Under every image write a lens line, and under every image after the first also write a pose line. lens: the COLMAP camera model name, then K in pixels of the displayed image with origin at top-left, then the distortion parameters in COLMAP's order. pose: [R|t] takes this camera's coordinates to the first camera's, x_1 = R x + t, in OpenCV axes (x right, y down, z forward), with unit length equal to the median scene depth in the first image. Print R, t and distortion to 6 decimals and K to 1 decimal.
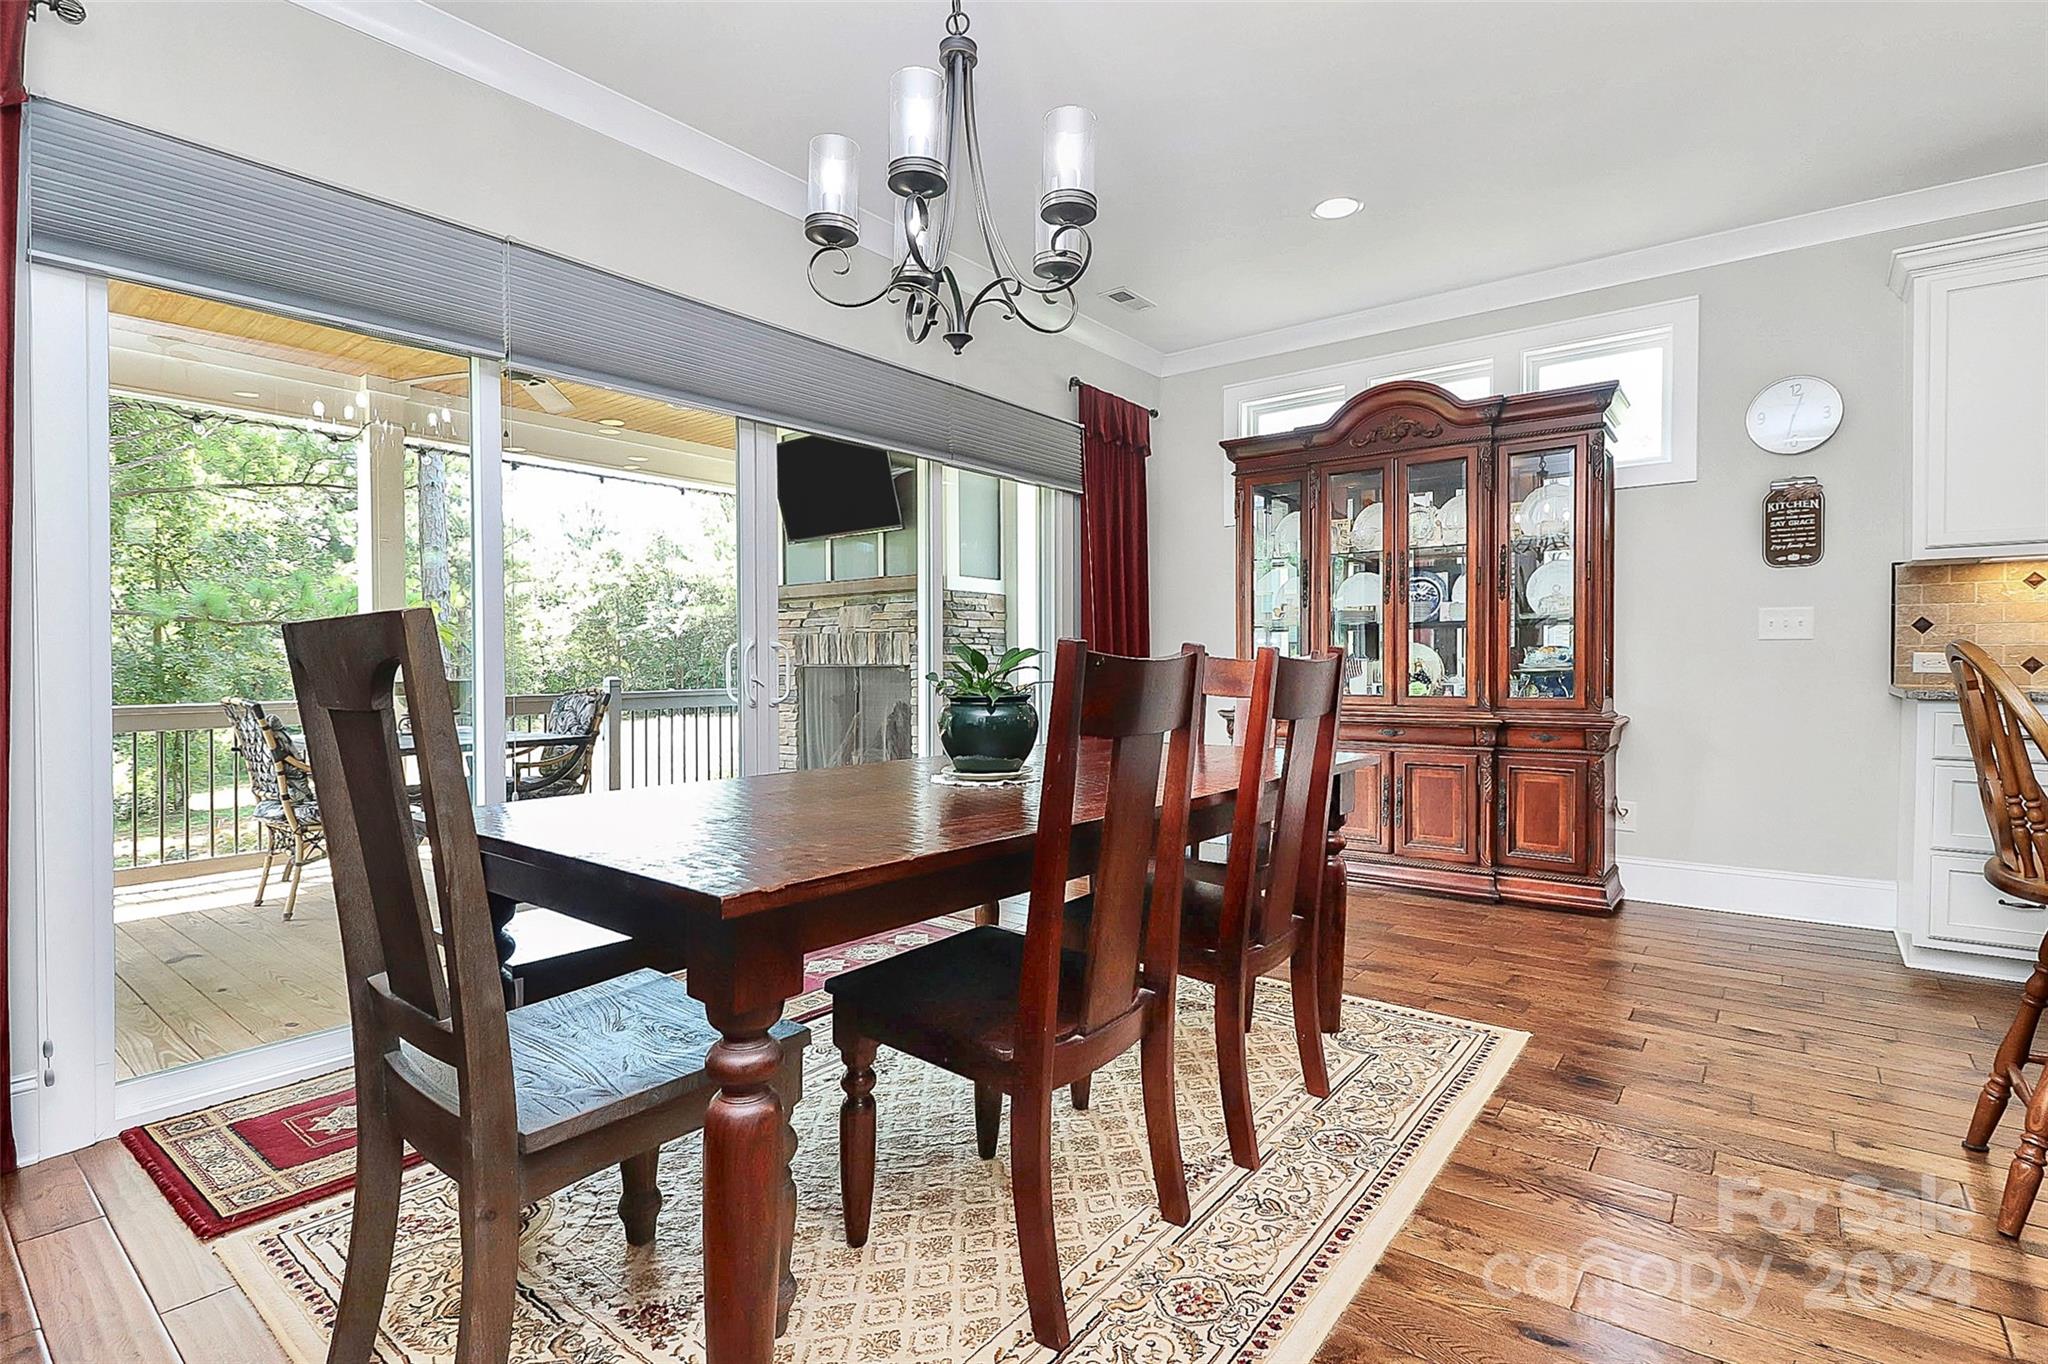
lens RADIAL K [[967.6, 0, 1048.4], [0, 967.6, 715.6], [0, 0, 1]] dist [-0.002489, -0.009628]
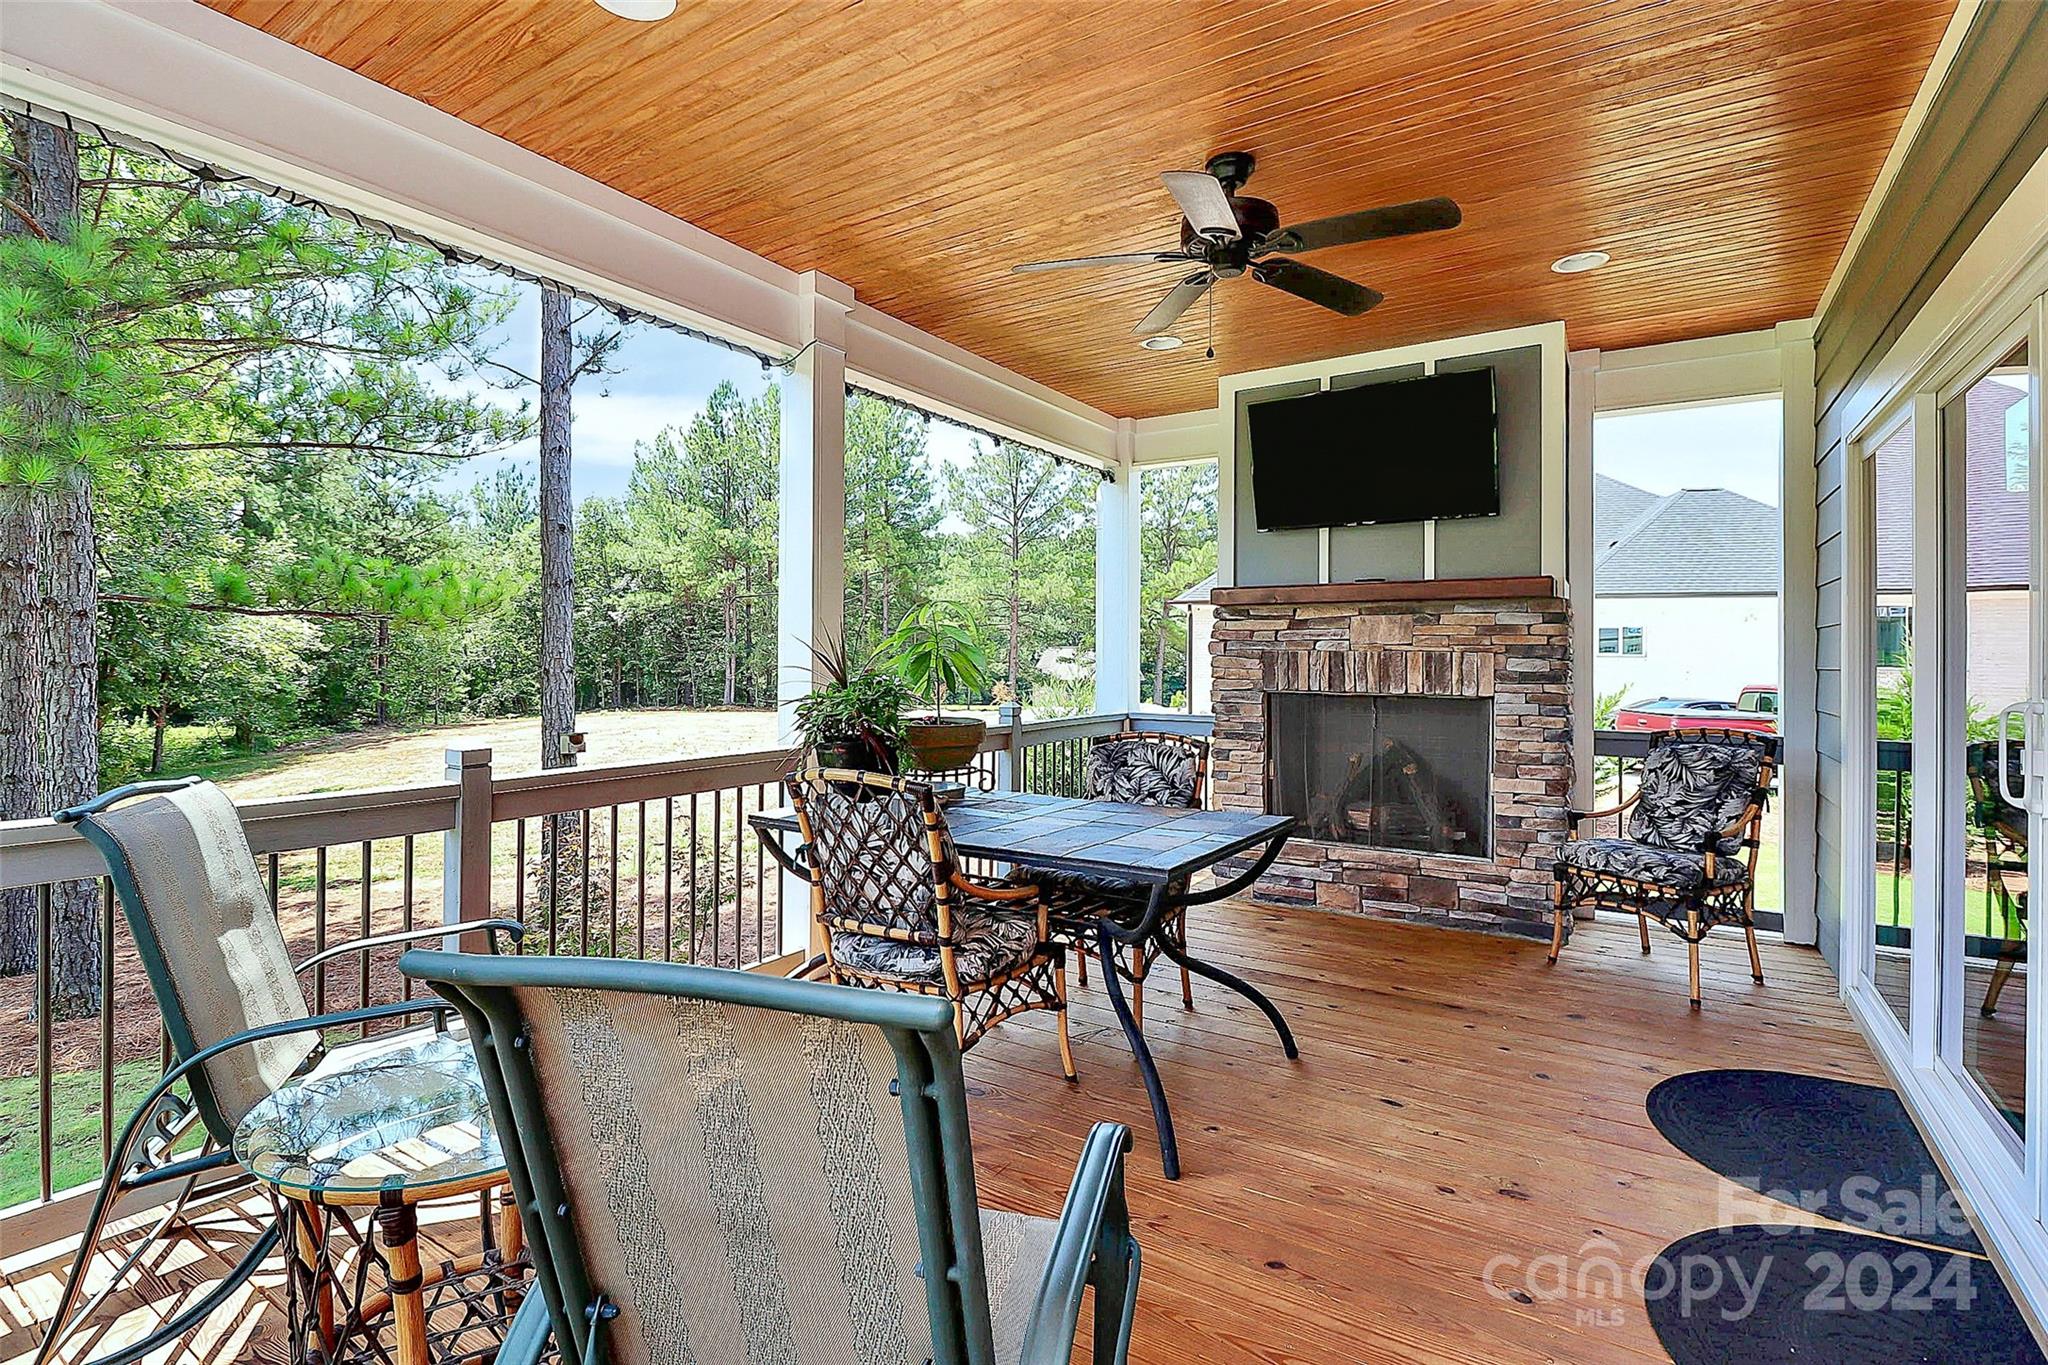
lens RADIAL K [[967.6, 0, 1032.8], [0, 967.6, 687.6], [0, 0, 1]] dist [-0.002489, -0.009628]
pose [[0.996588, 0.009323, 0.082008, -0.615885], [-0.007612, 0.999747, -0.021156, -0.045613], [-0.082185, 0.020460, 0.996407, 0.311709]]
